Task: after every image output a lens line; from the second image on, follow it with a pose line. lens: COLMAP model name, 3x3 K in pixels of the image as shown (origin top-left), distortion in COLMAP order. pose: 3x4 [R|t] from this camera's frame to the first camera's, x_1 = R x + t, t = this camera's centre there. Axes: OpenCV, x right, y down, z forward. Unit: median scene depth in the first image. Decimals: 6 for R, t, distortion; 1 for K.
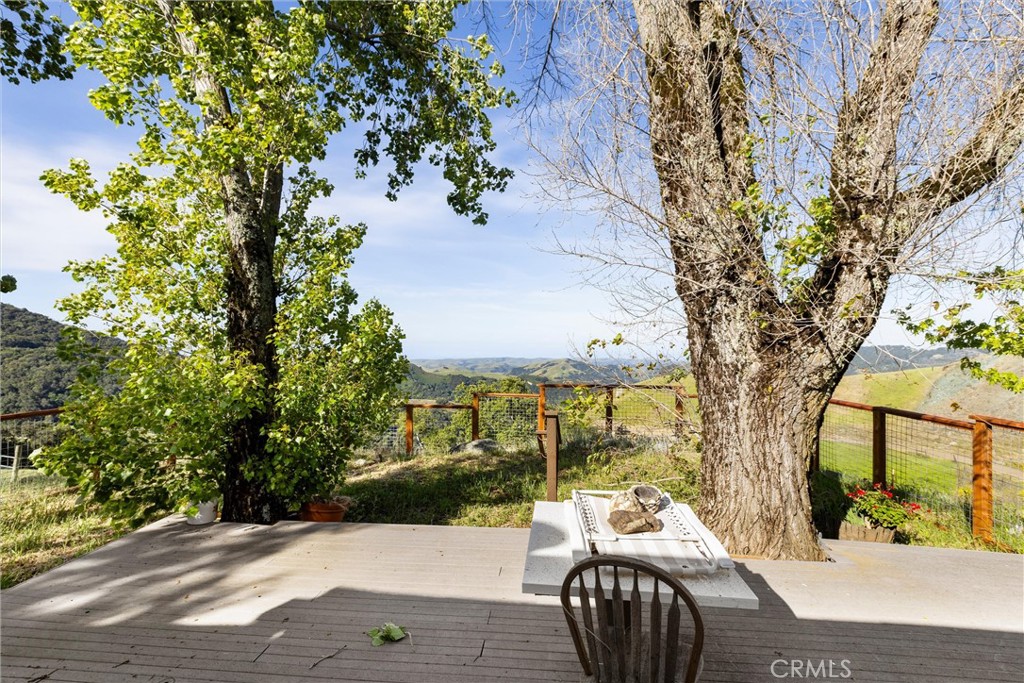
lens RADIAL K [[477.8, 0, 514.8], [0, 477.8, 342.6], [0, 0, 1]] dist [-0.001454, 0.000148]
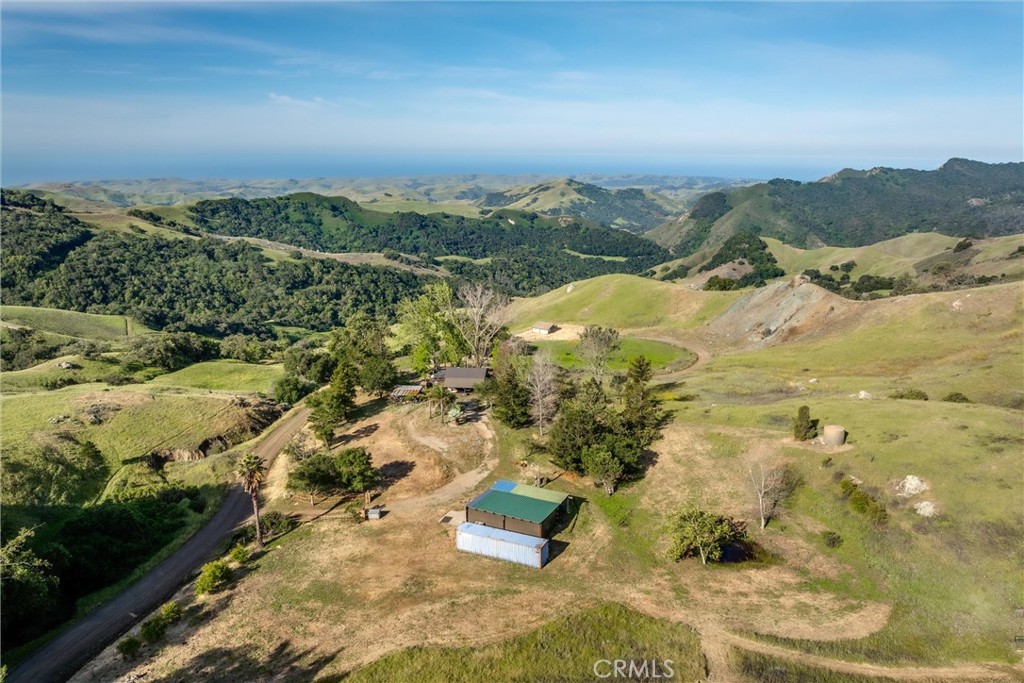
lens RADIAL K [[722.3, 0, 513.8], [0, 722.3, 348.2], [0, 0, 1]] dist [-0.030225, 0.015127]
pose [[0.999549, -0.010208, 0.028235, 0.007896], [0.002195, 0.962755, 0.270366, -0.058827], [-0.029943, -0.270182, 0.962343, -0.185153]]
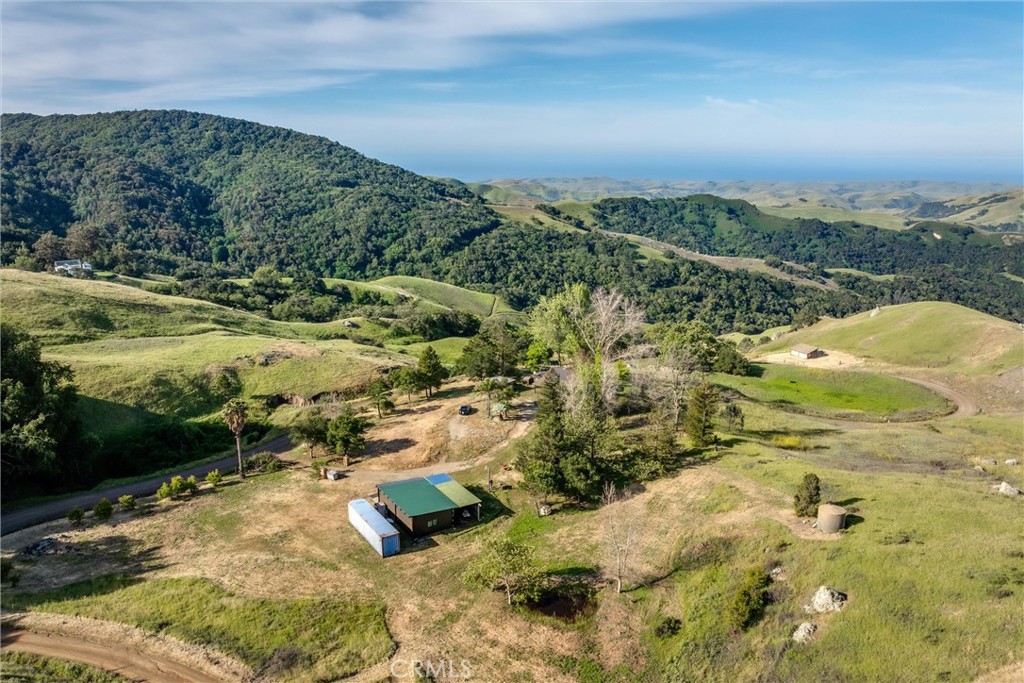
lens RADIAL K [[722.3, 0, 511.7], [0, 722.3, 343.3], [0, 0, 1]] dist [-0.030225, 0.015127]
pose [[0.861262, 0.125820, -0.492339, 0.077586], [0.006788, 0.965928, 0.258722, -0.057667], [0.508116, -0.226169, 0.831063, -0.165179]]
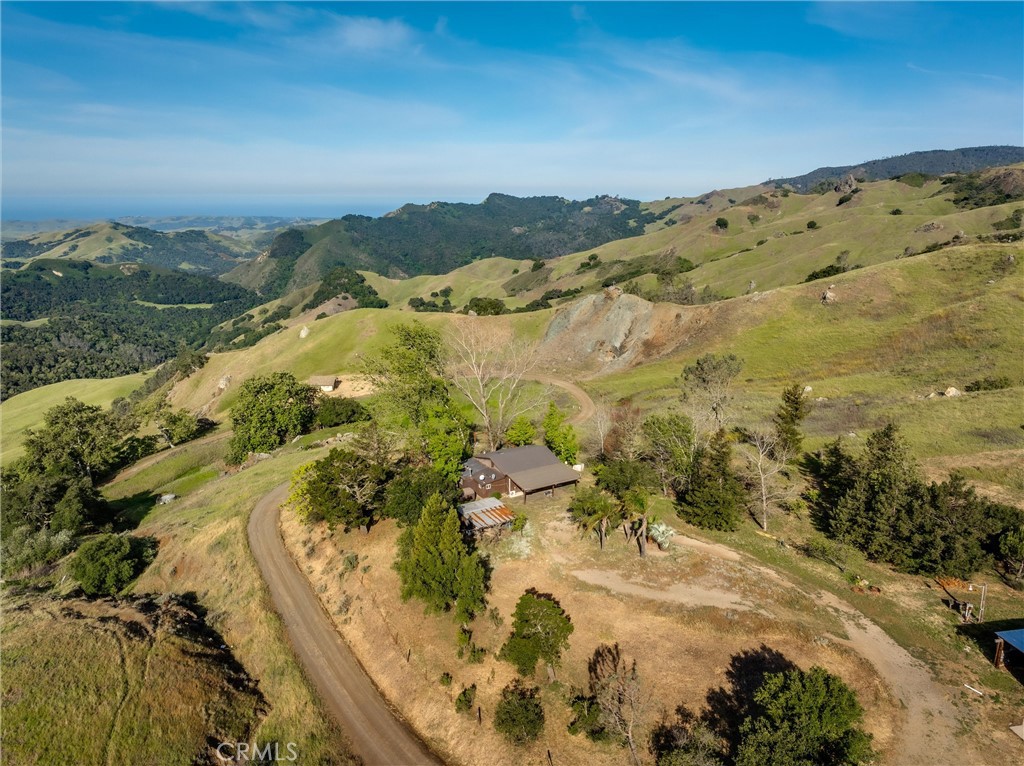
lens RADIAL K [[721.3, 0, 513.0], [0, 721.3, 374.6], [0, 0, 1]] dist [-0.026963, 0.007096]
pose [[0.813637, -0.146894, 0.562509, -0.062234], [-0.000700, 0.967305, 0.253615, -0.044255], [-0.581373, -0.206744, 0.786932, -0.093625]]
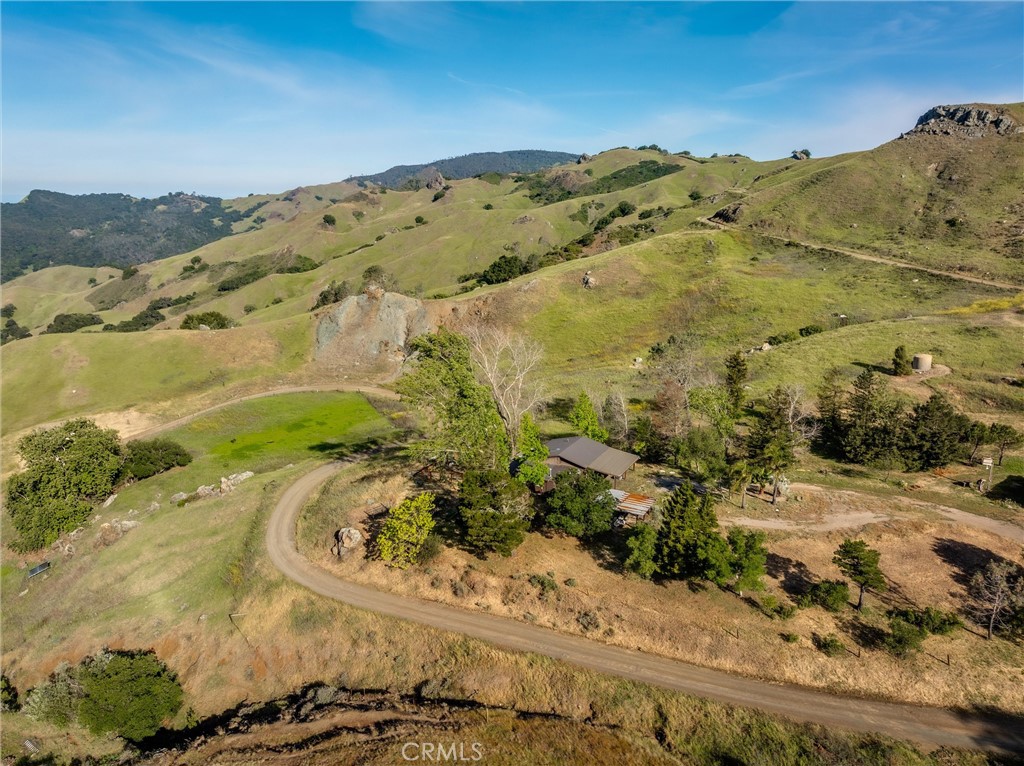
lens RADIAL K [[721.3, 0, 516.7], [0, 721.3, 379.2], [0, 0, 1]] dist [-0.026963, 0.007096]
pose [[0.373221, -0.236644, 0.897054, -0.105137], [-0.012424, 0.965560, 0.259885, -0.044194], [-0.927659, -0.108139, 0.357427, -0.039249]]
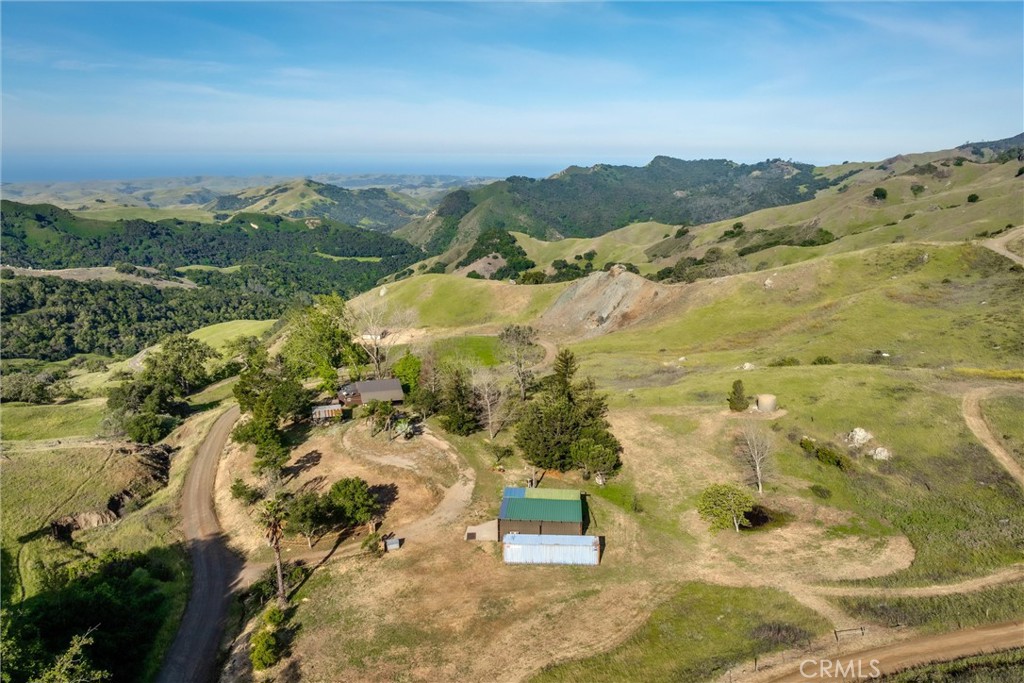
lens RADIAL K [[722.3, 0, 514.9], [0, 722.3, 349.6], [0, 0, 1]] dist [-0.030225, 0.015127]
pose [[0.926556, -0.101227, 0.362282, -0.031359], [-0.001655, 0.962004, 0.273031, -0.059237], [-0.376154, -0.253578, 0.891182, -0.175325]]
